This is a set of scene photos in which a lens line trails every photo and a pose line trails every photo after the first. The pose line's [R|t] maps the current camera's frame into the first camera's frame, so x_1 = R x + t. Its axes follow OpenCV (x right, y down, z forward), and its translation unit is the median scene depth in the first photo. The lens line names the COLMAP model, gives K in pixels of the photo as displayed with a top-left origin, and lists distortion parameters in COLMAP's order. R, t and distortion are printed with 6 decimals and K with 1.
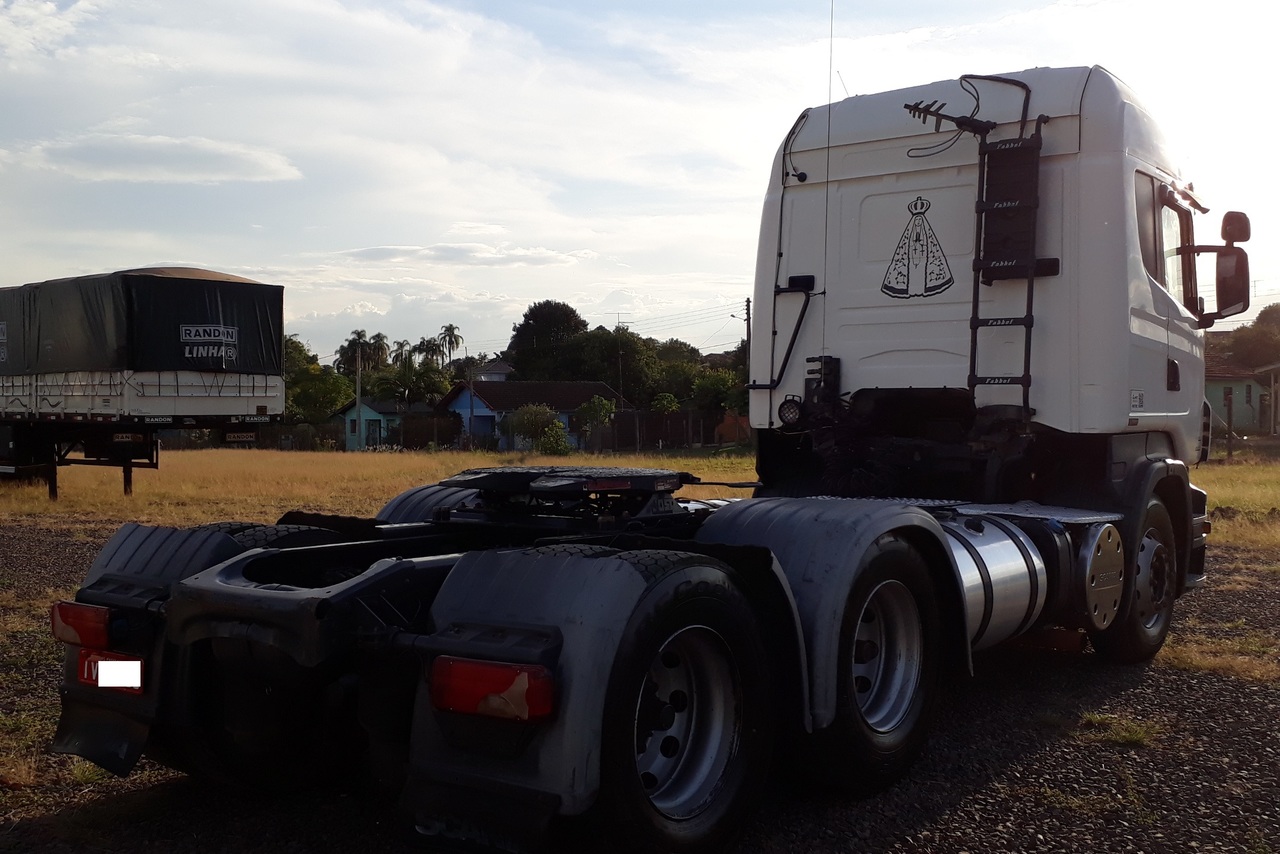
lens RADIAL K [[1368.3, 0, 640.0], [0, 1368.3, 427.0], [0, 0, 1]] dist [0.220829, -0.641678]
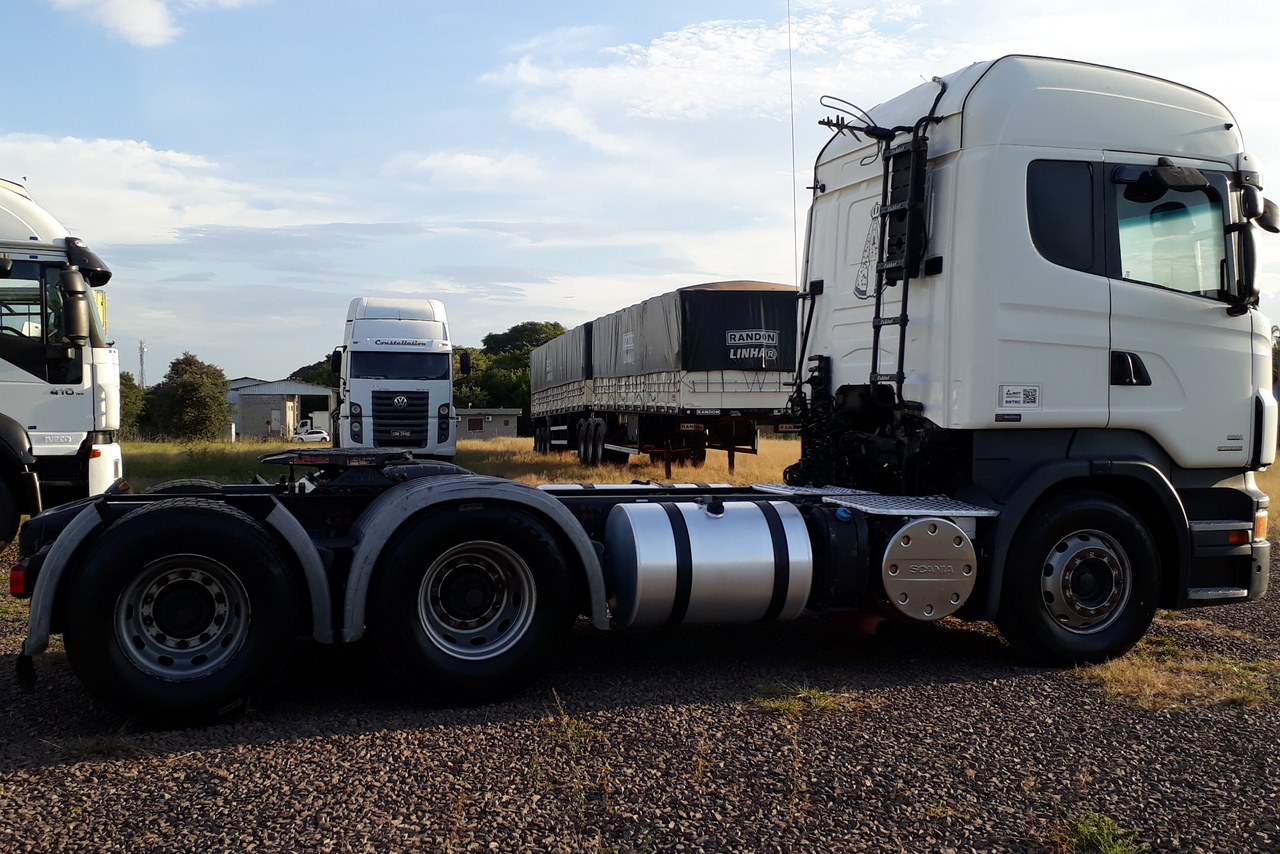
lens RADIAL K [[1368.3, 0, 640.0], [0, 1368.3, 427.0], [0, 0, 1]] dist [0.220829, -0.641678]
pose [[0.813317, 0.009563, -0.581742, 0.663625], [-0.006100, 0.999950, 0.007910, -0.002994], [0.581789, -0.002885, 0.813335, 0.044914]]
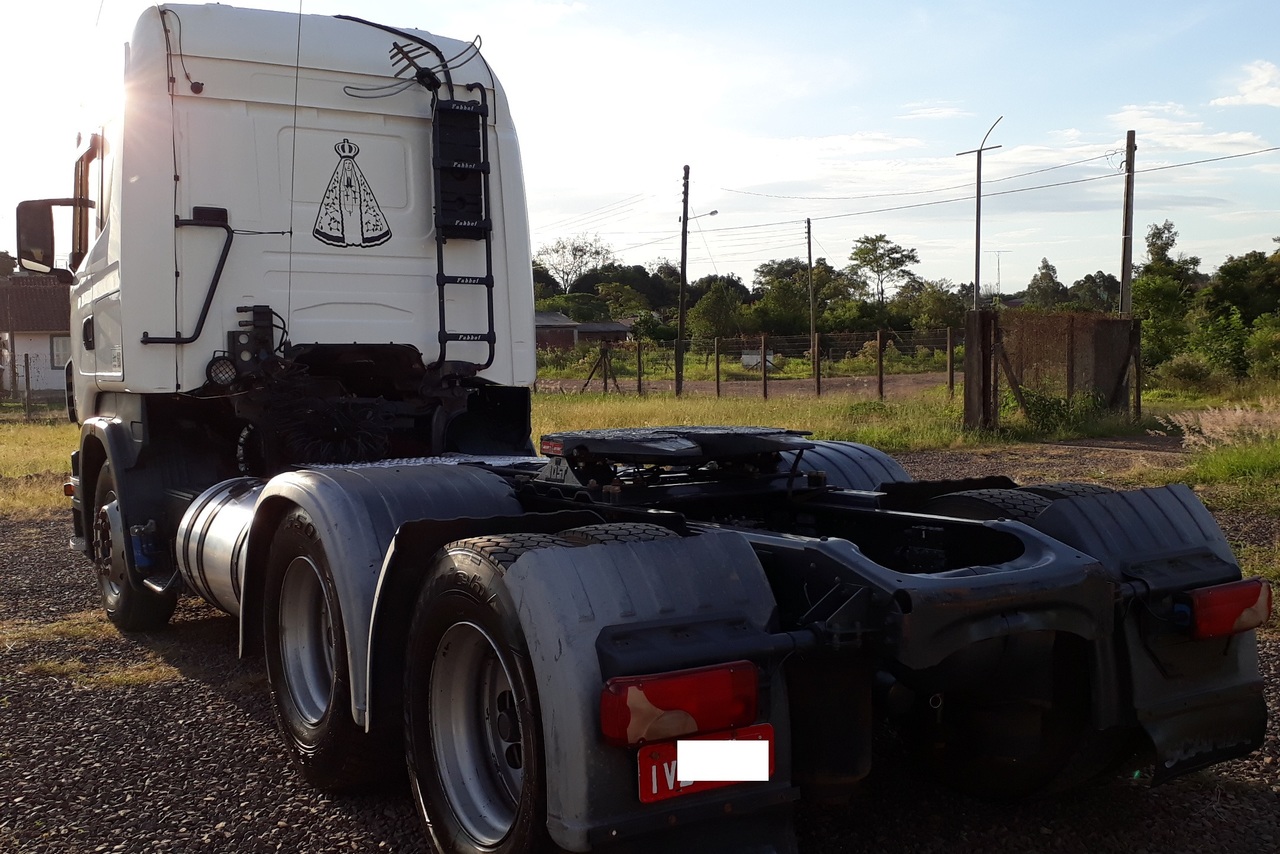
lens RADIAL K [[1368.3, 0, 640.0], [0, 1368.3, 427.0], [0, 0, 1]] dist [0.220829, -0.641678]
pose [[0.352980, -0.053038, 0.934126, -0.612785], [0.025356, 0.998568, 0.047116, -0.010906], [-0.935287, 0.007055, 0.353819, 0.481935]]
